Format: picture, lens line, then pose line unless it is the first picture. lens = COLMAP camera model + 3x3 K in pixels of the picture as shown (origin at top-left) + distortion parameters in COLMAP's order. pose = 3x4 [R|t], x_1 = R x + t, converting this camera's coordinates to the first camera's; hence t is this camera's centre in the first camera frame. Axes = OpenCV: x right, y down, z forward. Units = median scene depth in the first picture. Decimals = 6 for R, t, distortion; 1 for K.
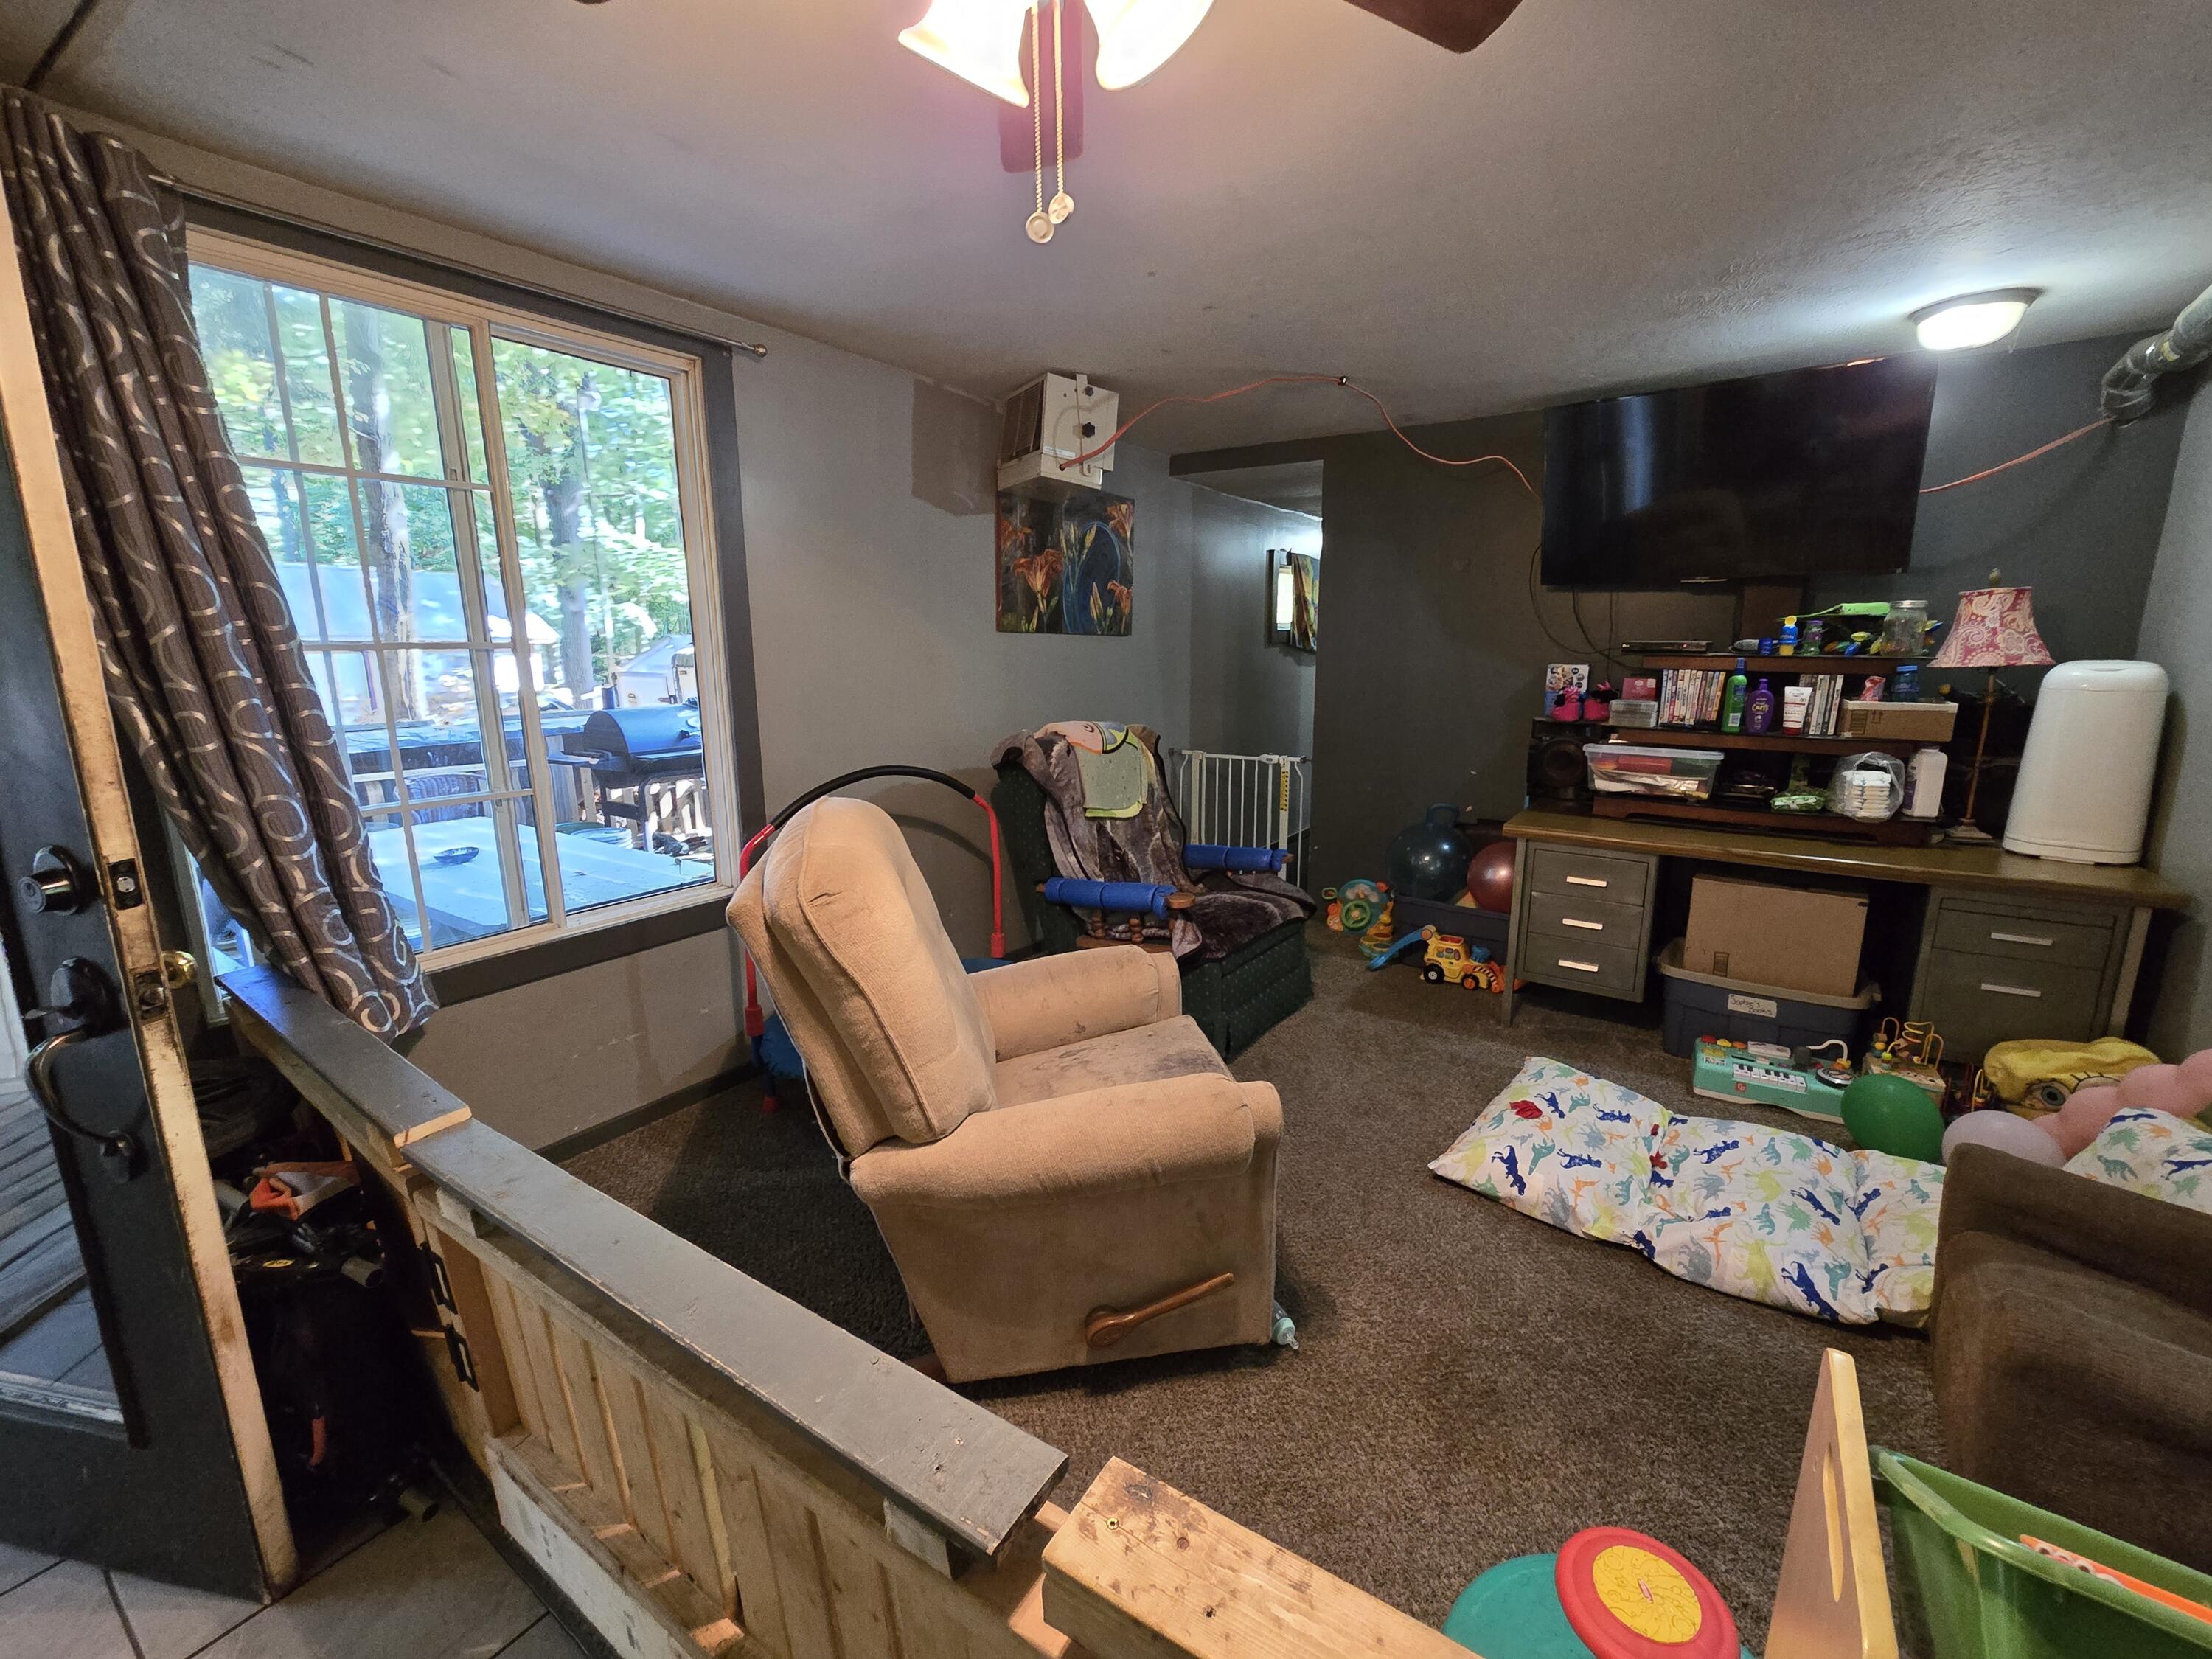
lens RADIAL K [[897.6, 0, 1101.5], [0, 897.6, 833.4], [0, 0, 1]] dist [-0.004044, 0.000702]
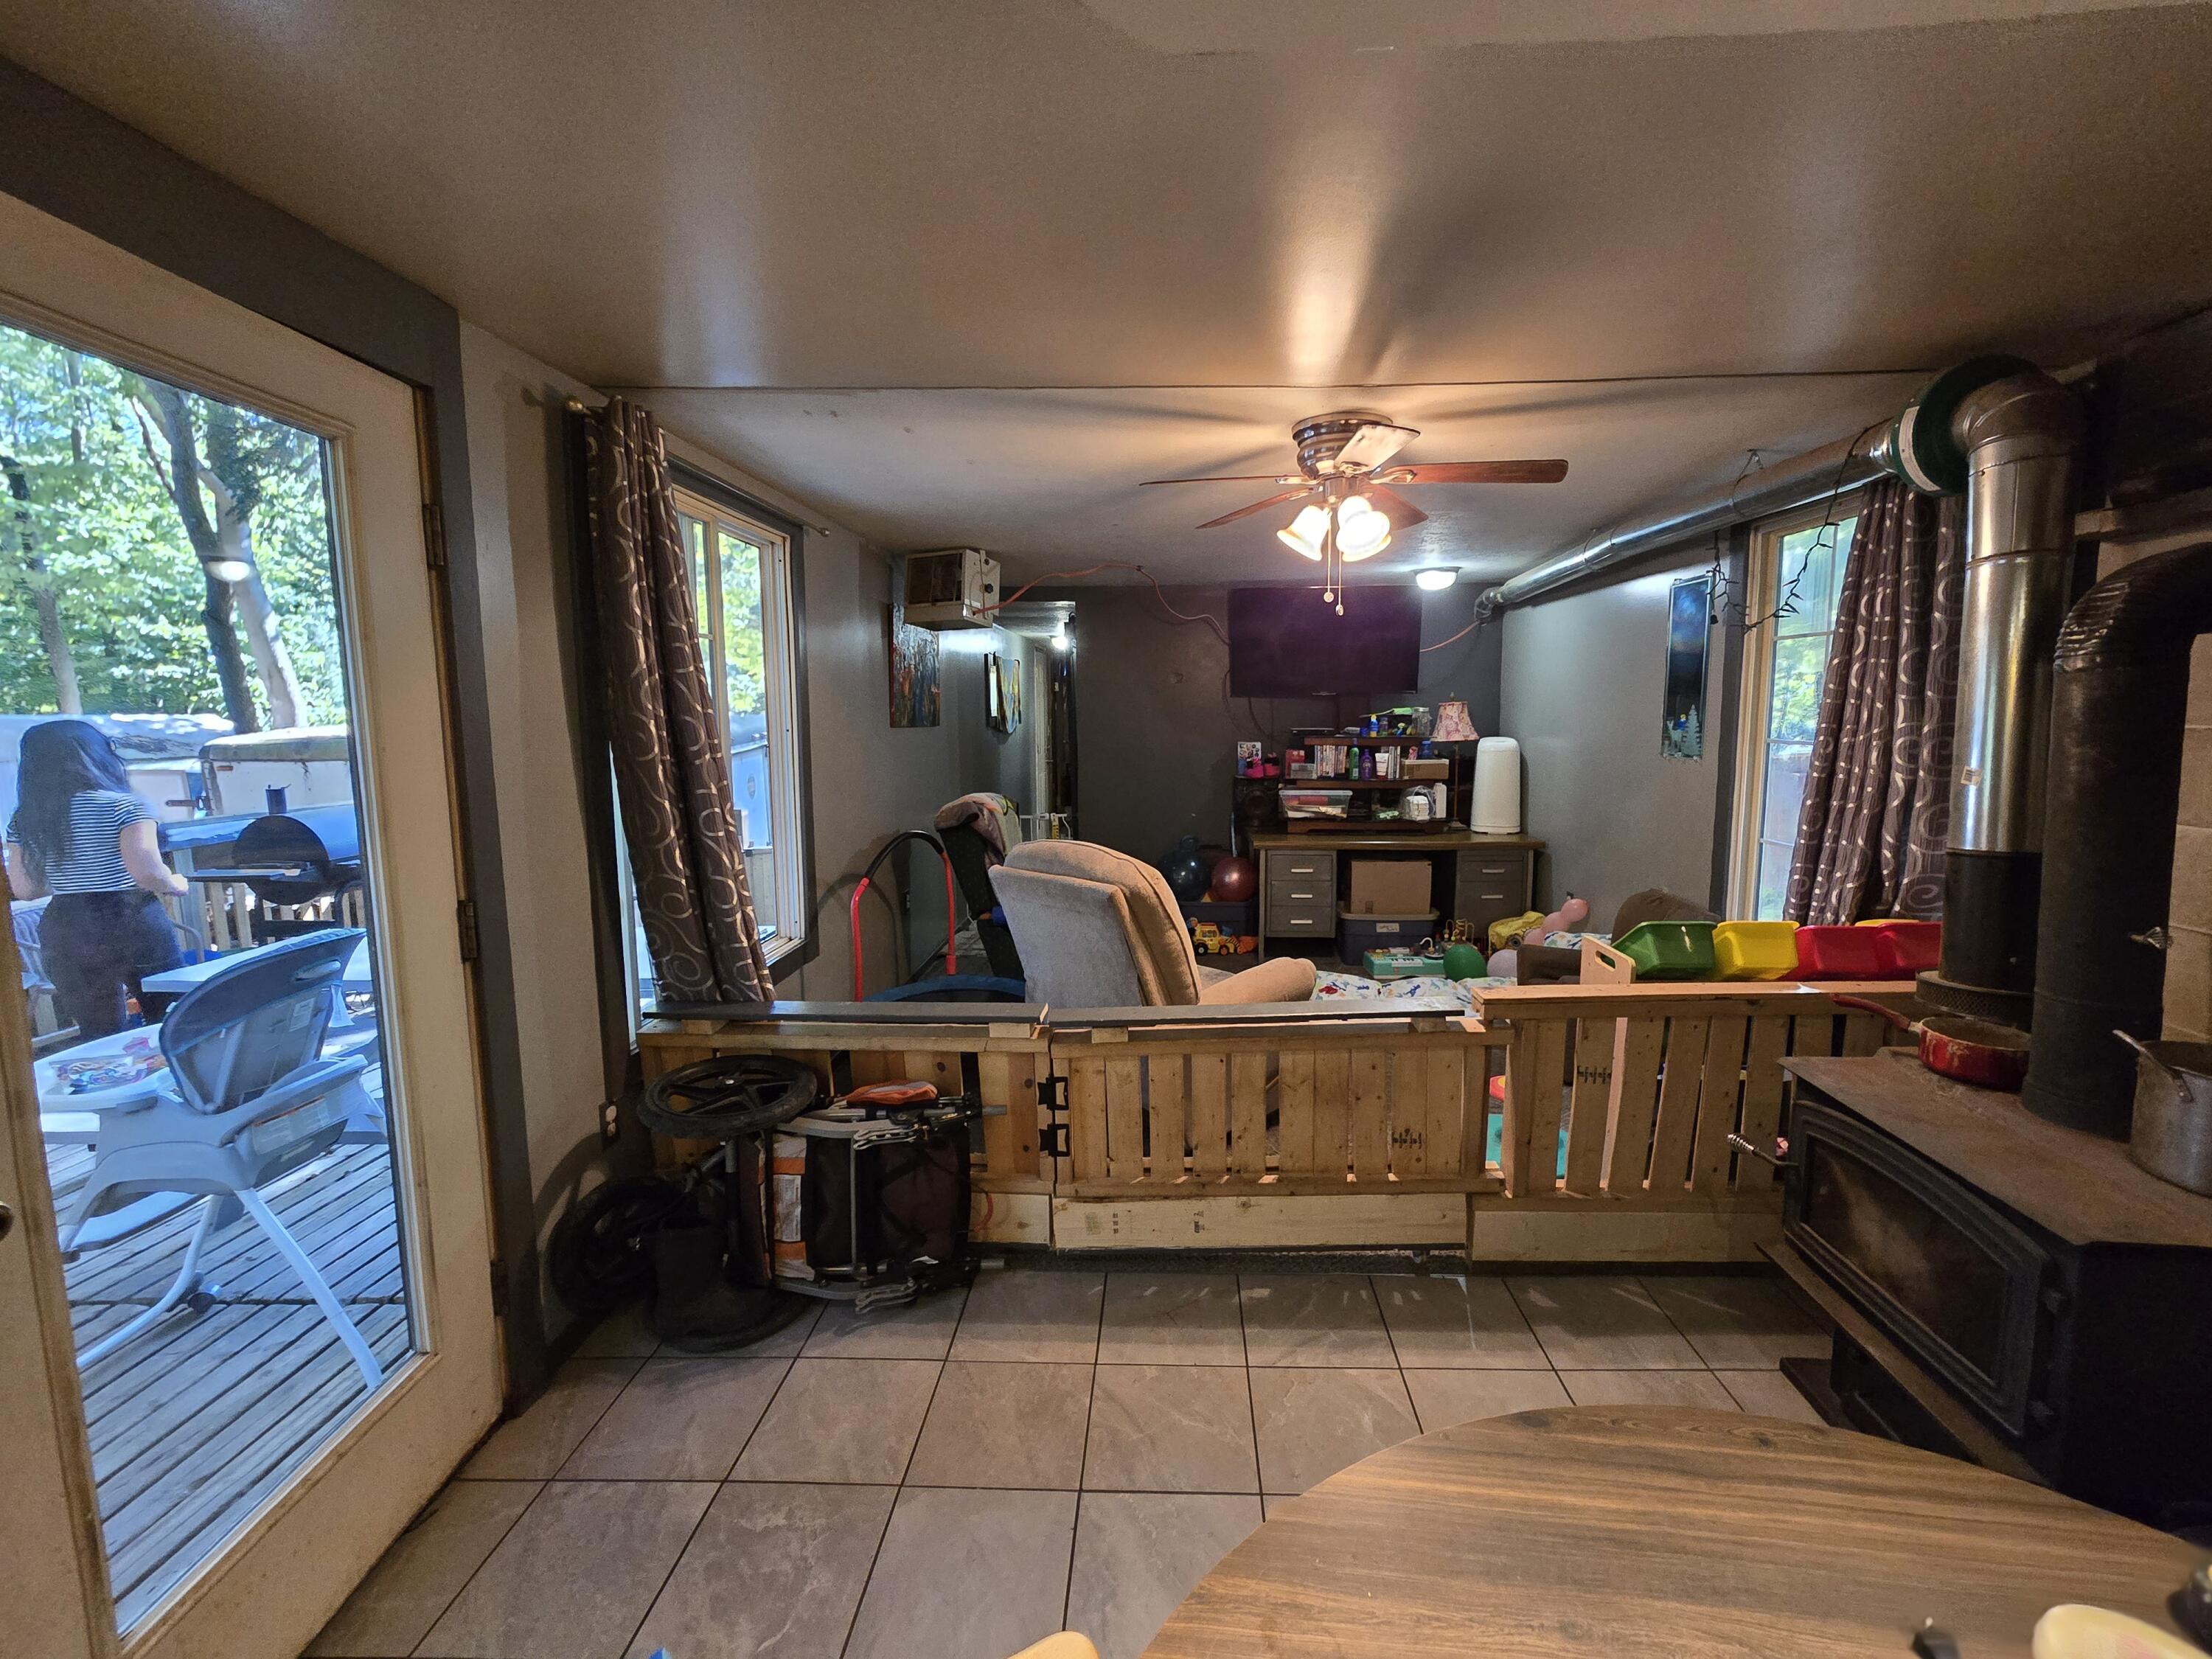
lens RADIAL K [[897.6, 0, 1112.7], [0, 897.6, 825.1], [0, 0, 1]] dist [-0.004044, 0.000702]
pose [[0.859434, -0.069371, 0.506519, -0.645554], [0.113146, 0.991992, -0.056120, 0.024808], [-0.498570, 0.105542, 0.860400, -0.301101]]
